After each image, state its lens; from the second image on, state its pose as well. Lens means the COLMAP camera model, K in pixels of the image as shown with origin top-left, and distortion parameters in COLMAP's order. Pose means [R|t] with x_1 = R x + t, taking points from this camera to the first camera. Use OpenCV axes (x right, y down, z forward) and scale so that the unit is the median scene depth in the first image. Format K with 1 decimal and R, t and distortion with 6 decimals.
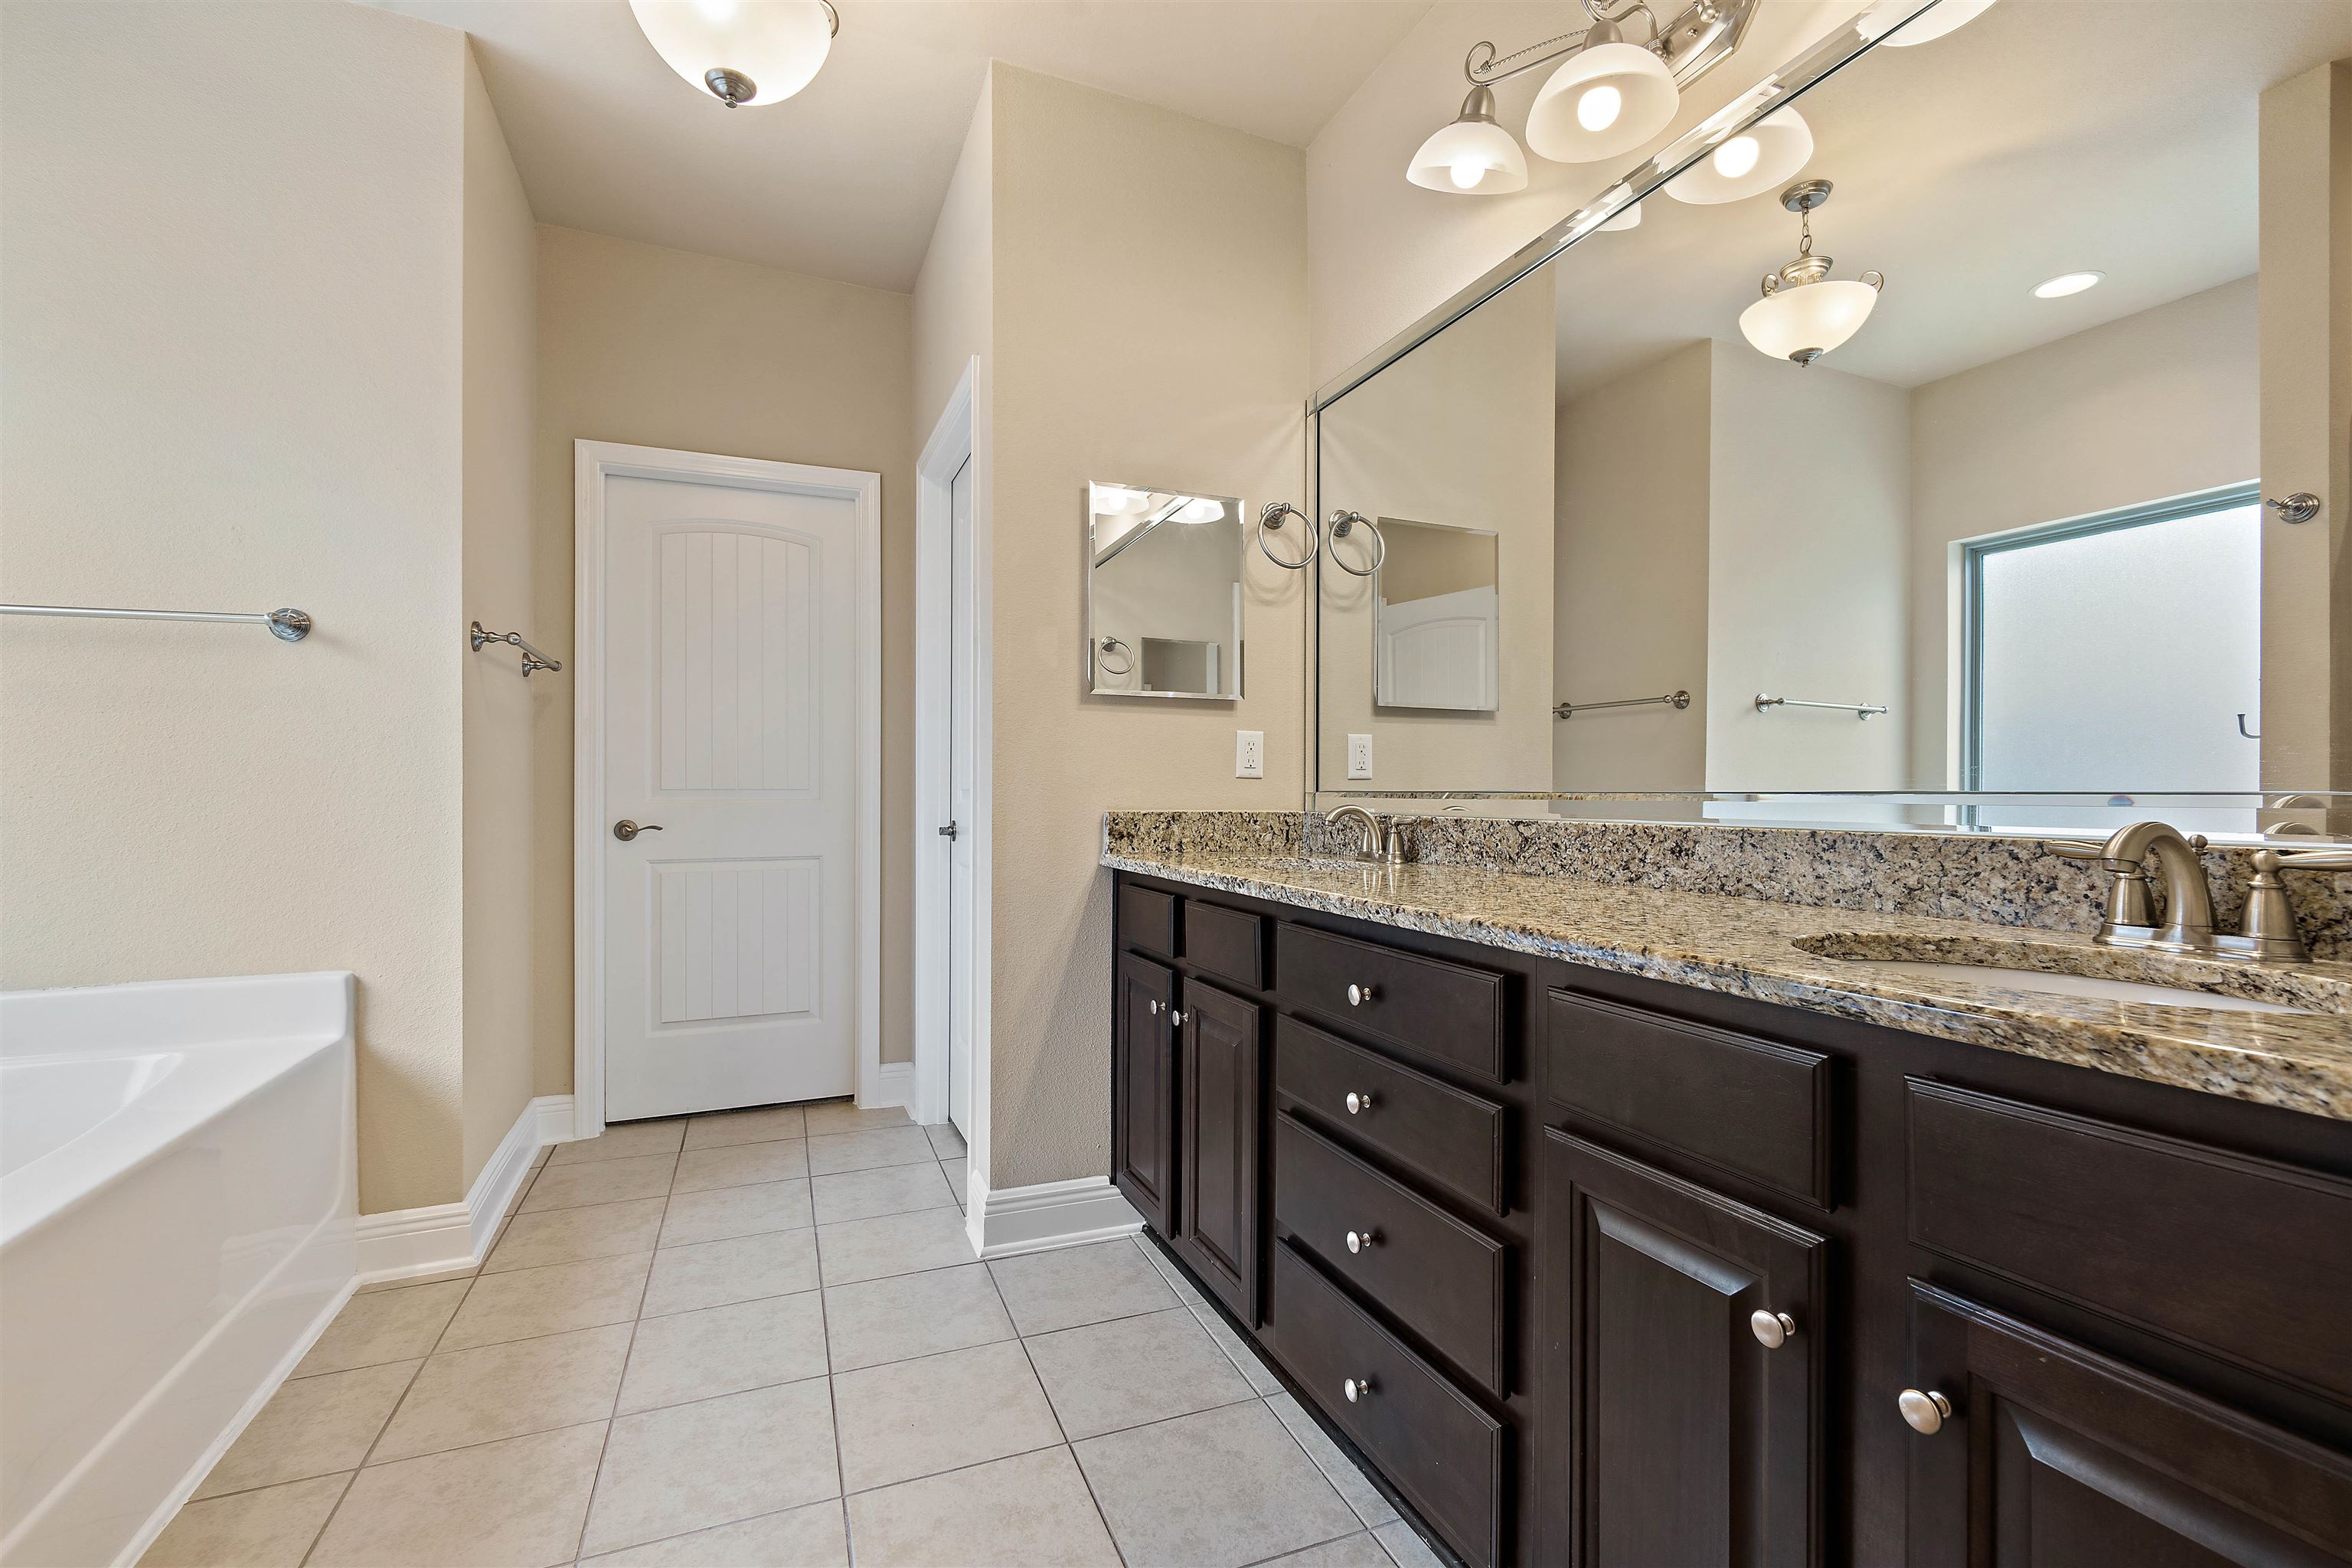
lens RADIAL K [[1039.7, 0, 1176.0], [0, 1039.7, 784.0], [0, 0, 1]] dist [-0.004782, -0.000100]
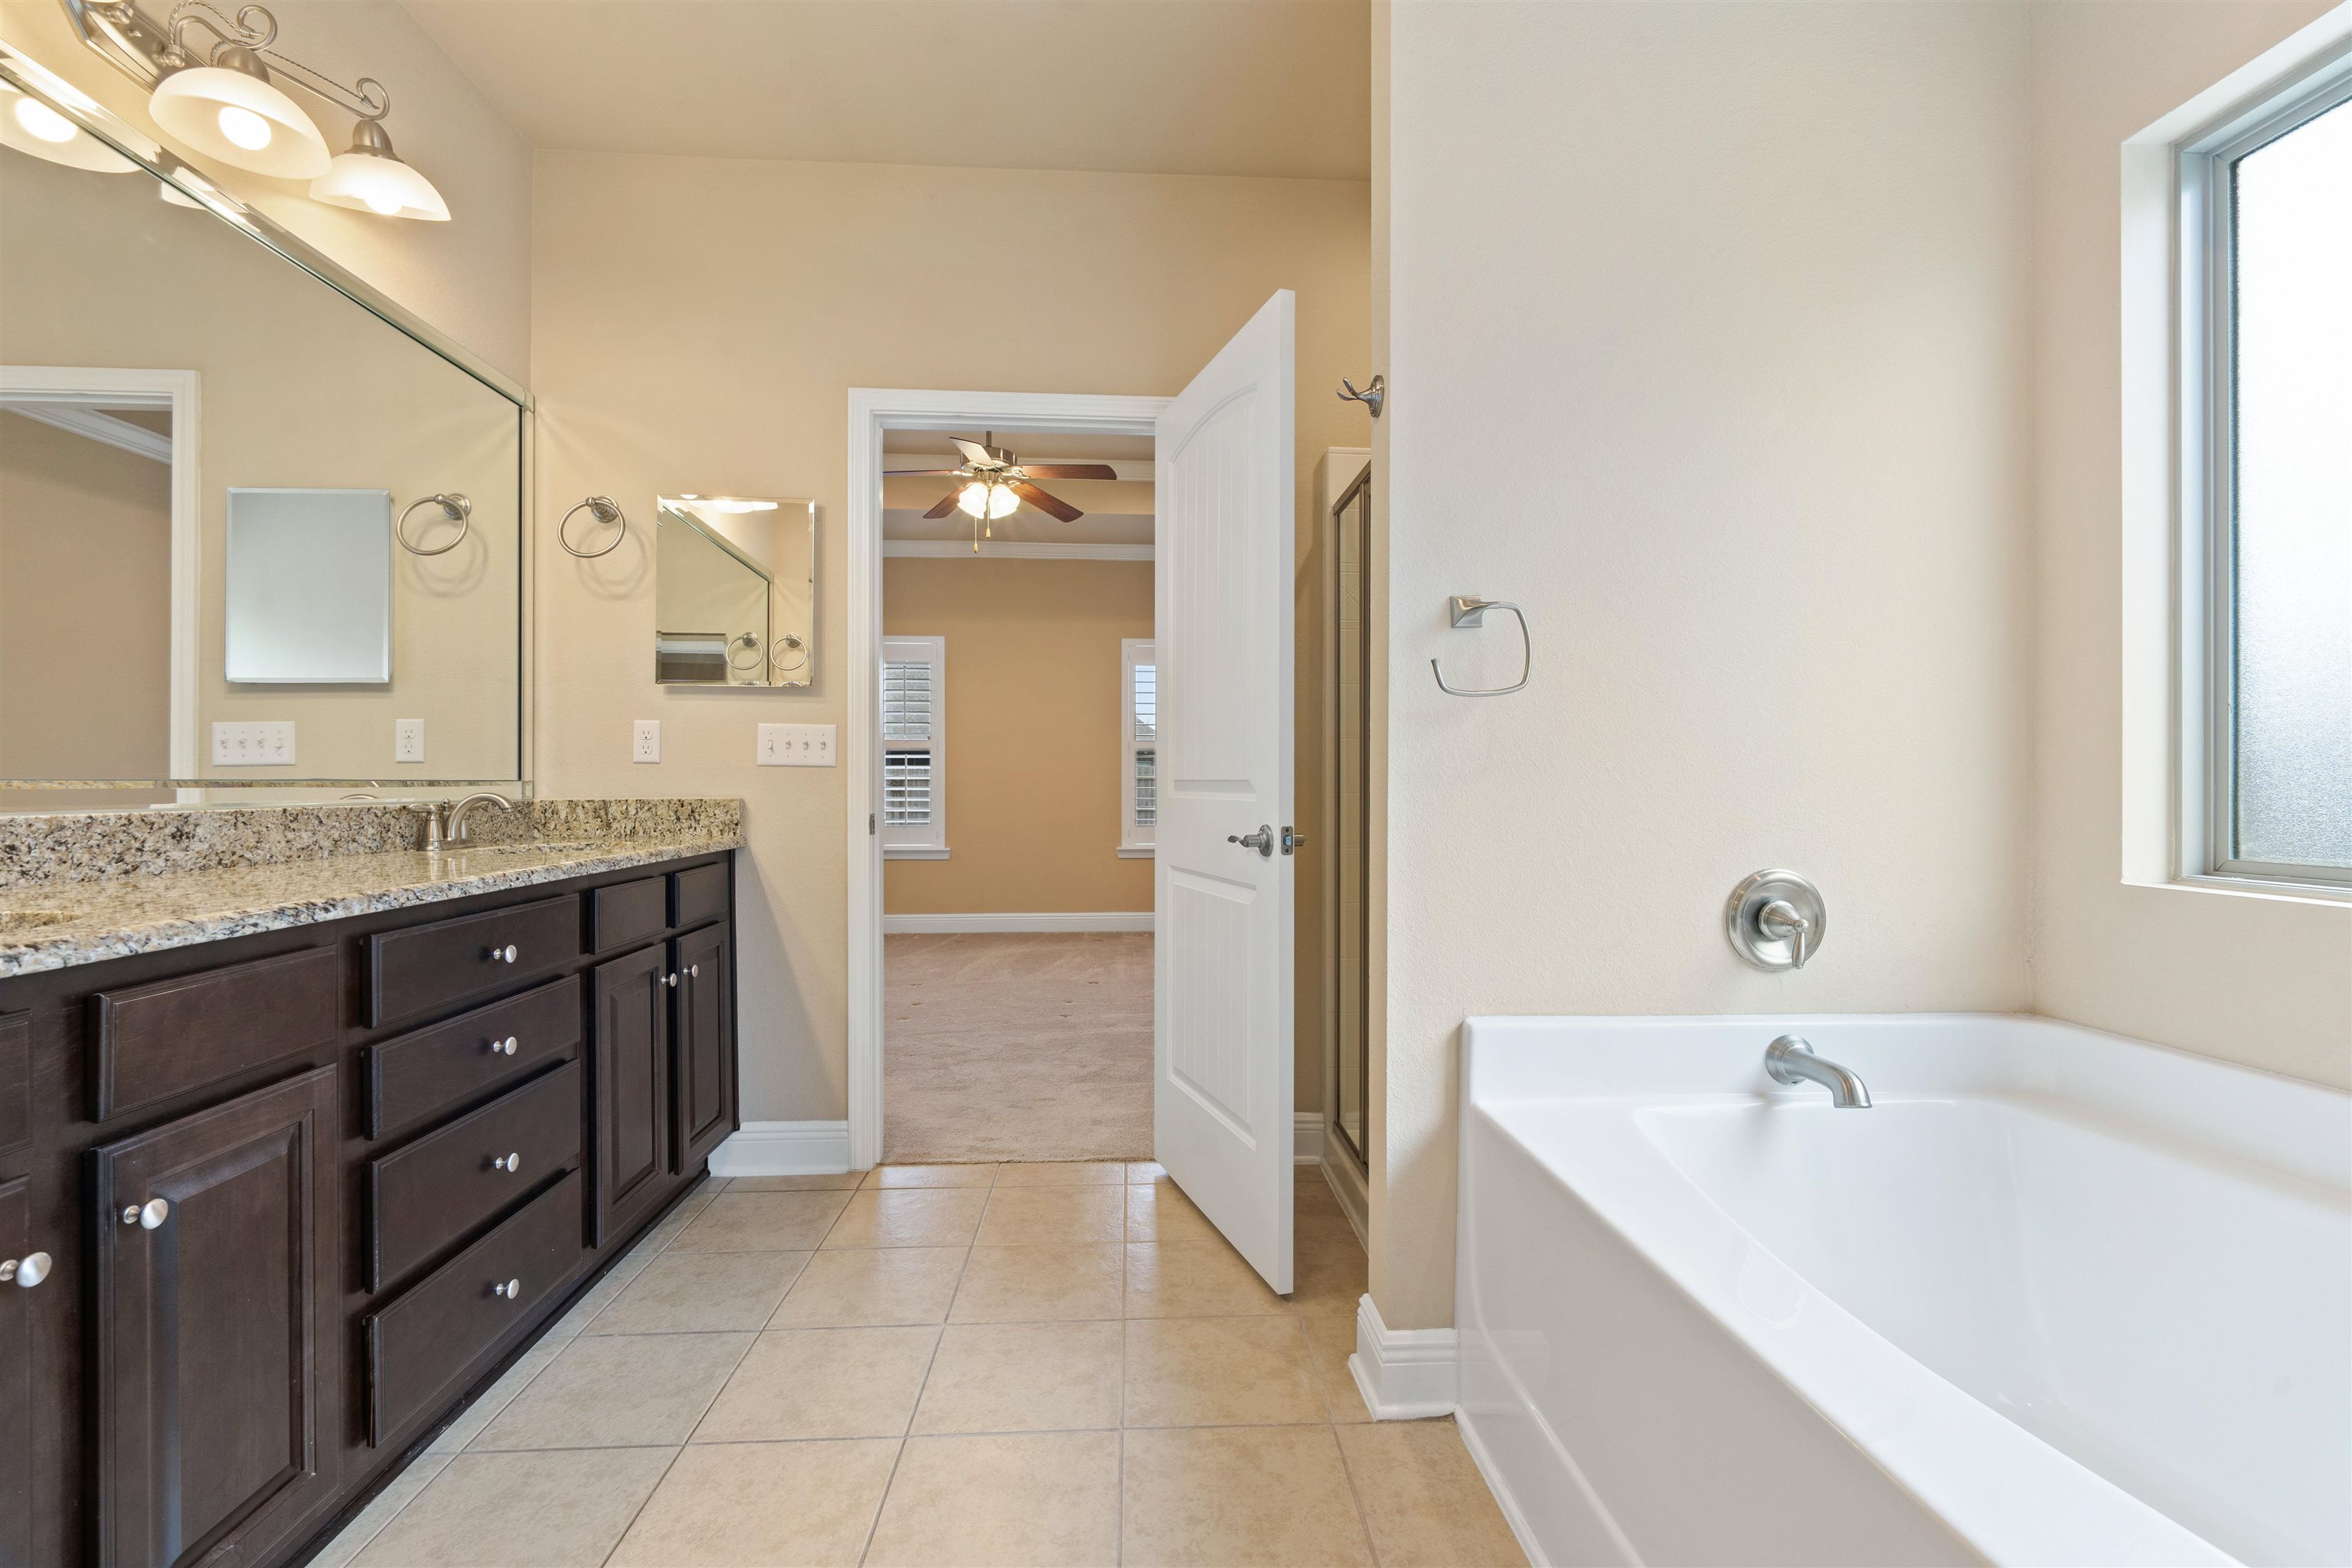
lens RADIAL K [[1020.2, 0, 1180.6], [0, 1020.2, 779.3], [0, 0, 1]] dist [-0.000381, 0.000434]
pose [[-0.946136, -0.003278, 0.323754, -0.847315], [-0.006594, 0.999936, -0.009149, 0.010313], [-0.323703, -0.010791, -0.946097, 1.707644]]
